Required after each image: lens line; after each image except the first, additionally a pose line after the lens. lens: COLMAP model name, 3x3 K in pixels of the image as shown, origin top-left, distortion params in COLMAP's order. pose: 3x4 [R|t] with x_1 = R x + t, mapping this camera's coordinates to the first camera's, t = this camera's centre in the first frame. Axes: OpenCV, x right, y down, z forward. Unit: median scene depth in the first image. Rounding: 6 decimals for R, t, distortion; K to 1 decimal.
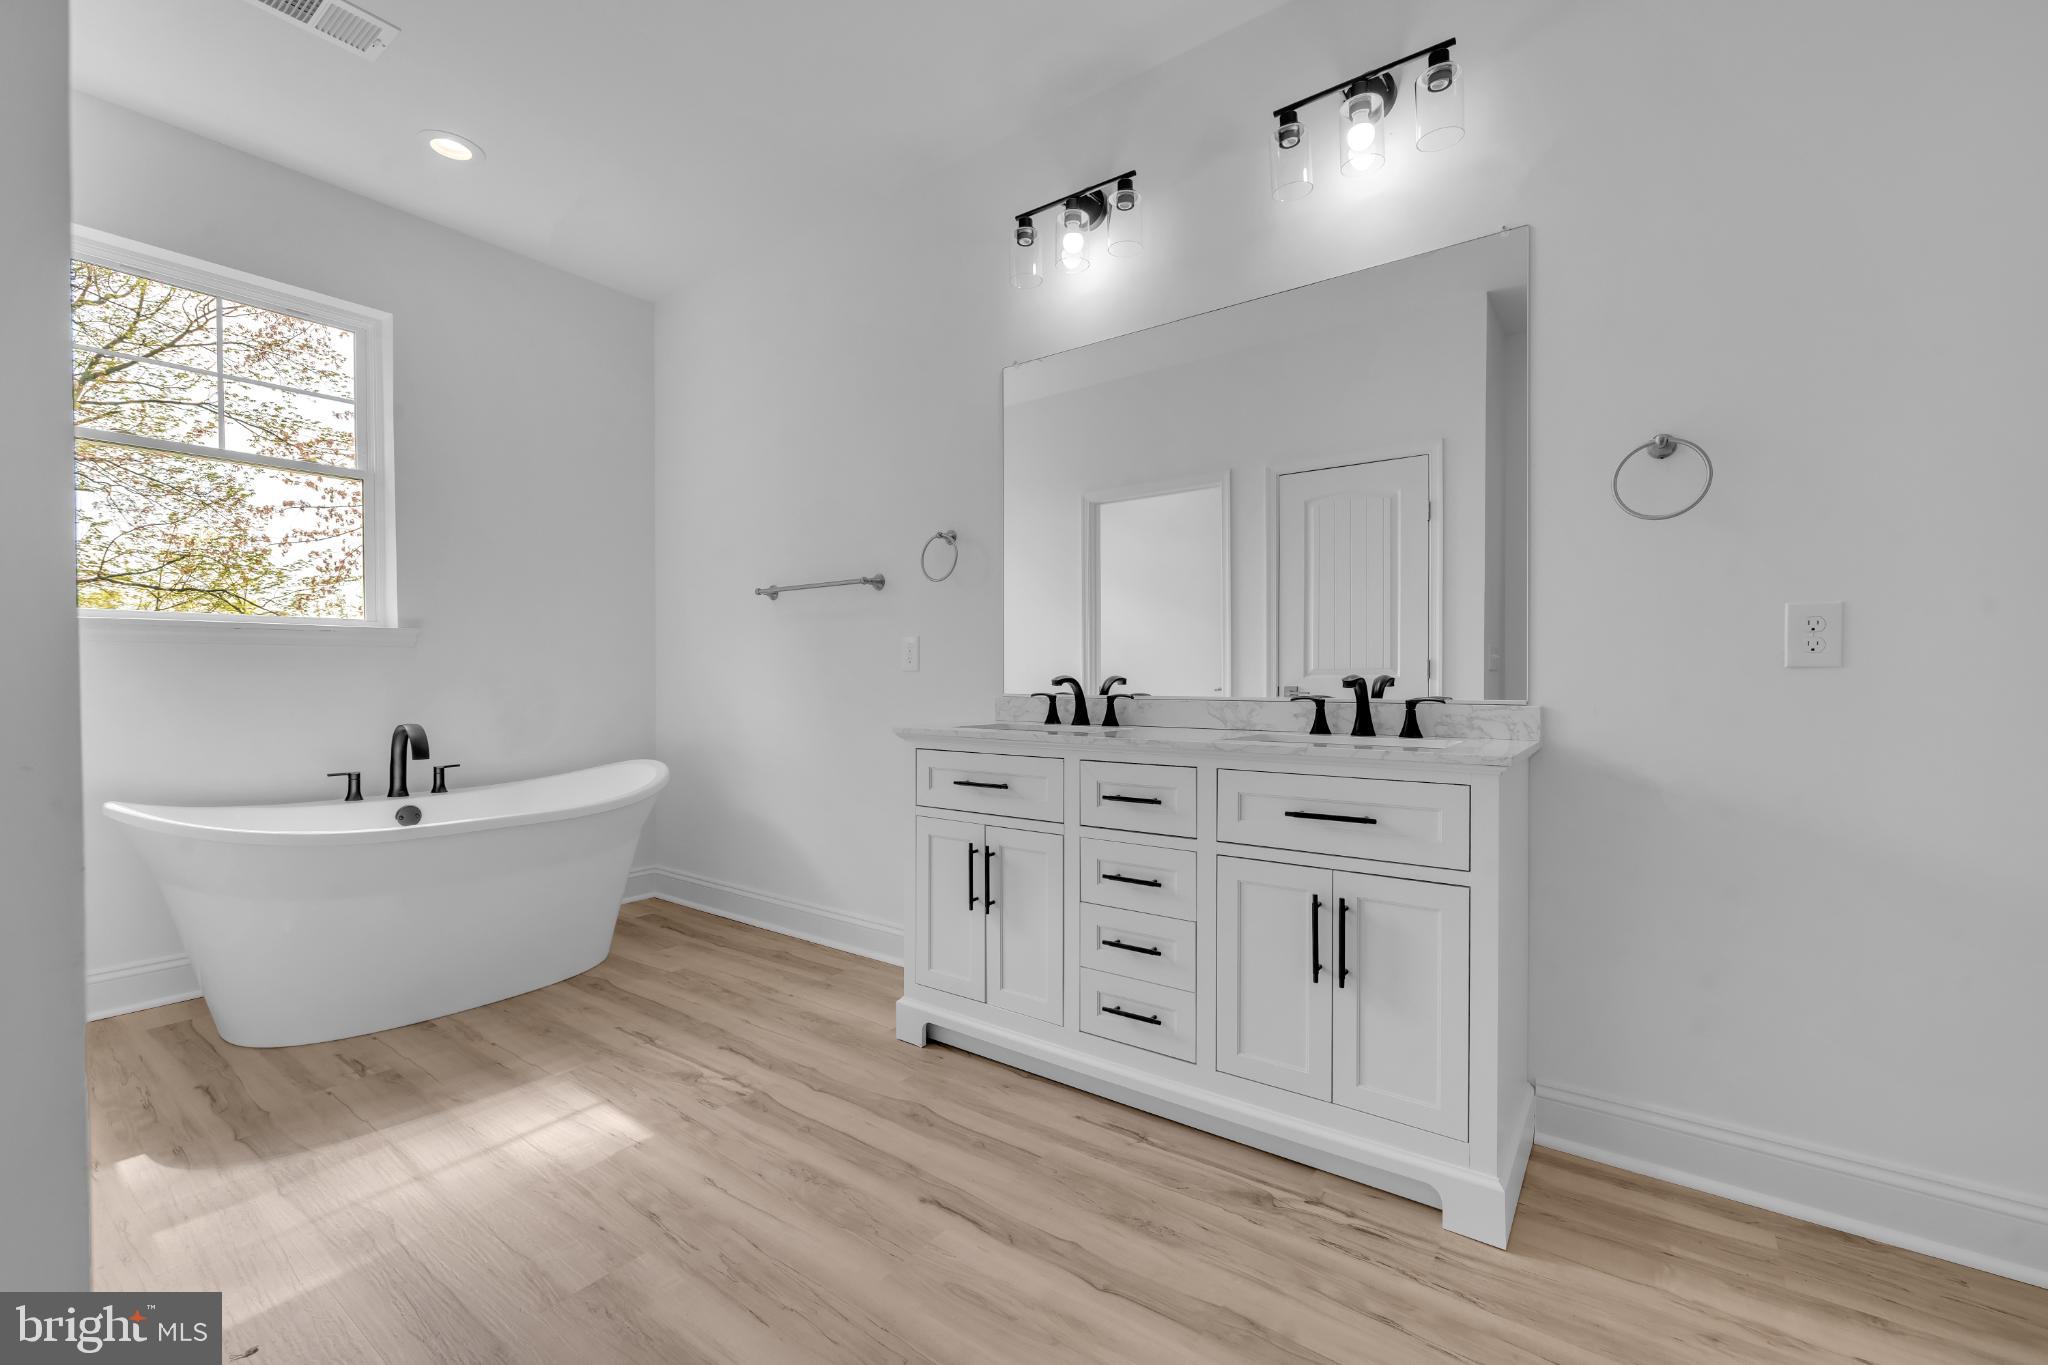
lens RADIAL K [[855.1, 0, 1022.9], [0, 855.1, 682.7], [0, 0, 1]] dist [-0.000537, -0.000342]
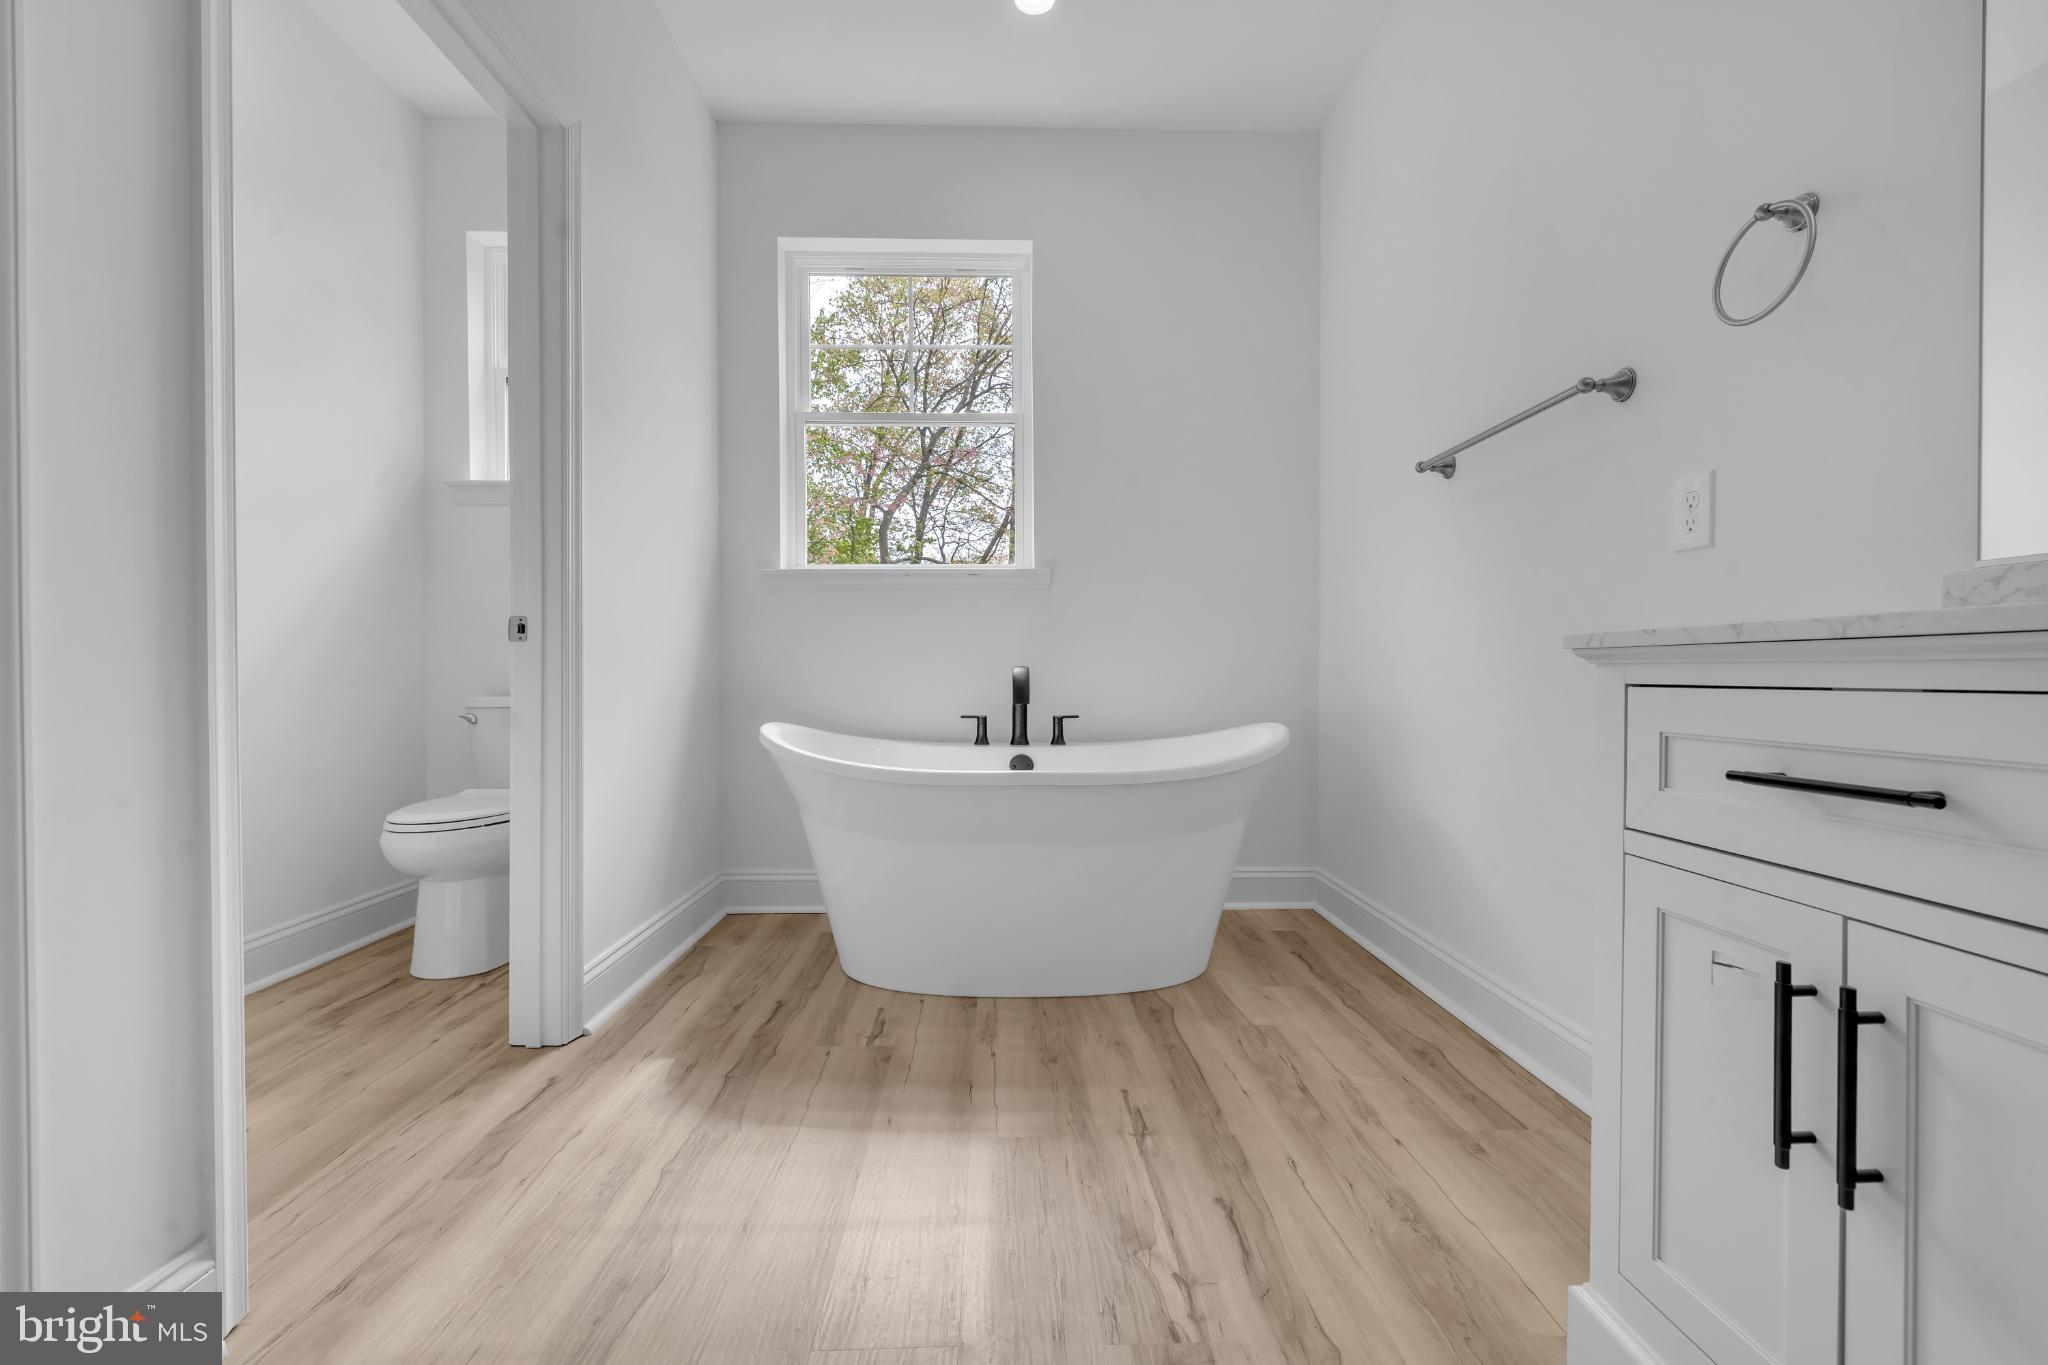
lens RADIAL K [[855.1, 0, 1022.9], [0, 855.1, 682.7], [0, 0, 1]] dist [-0.000537, -0.000342]
pose [[0.617348, 0.007755, -0.786652, 0.013719], [-0.005420, 0.999970, 0.005605, 0.069985], [0.786671, 0.000804, 0.617371, 0.496624]]
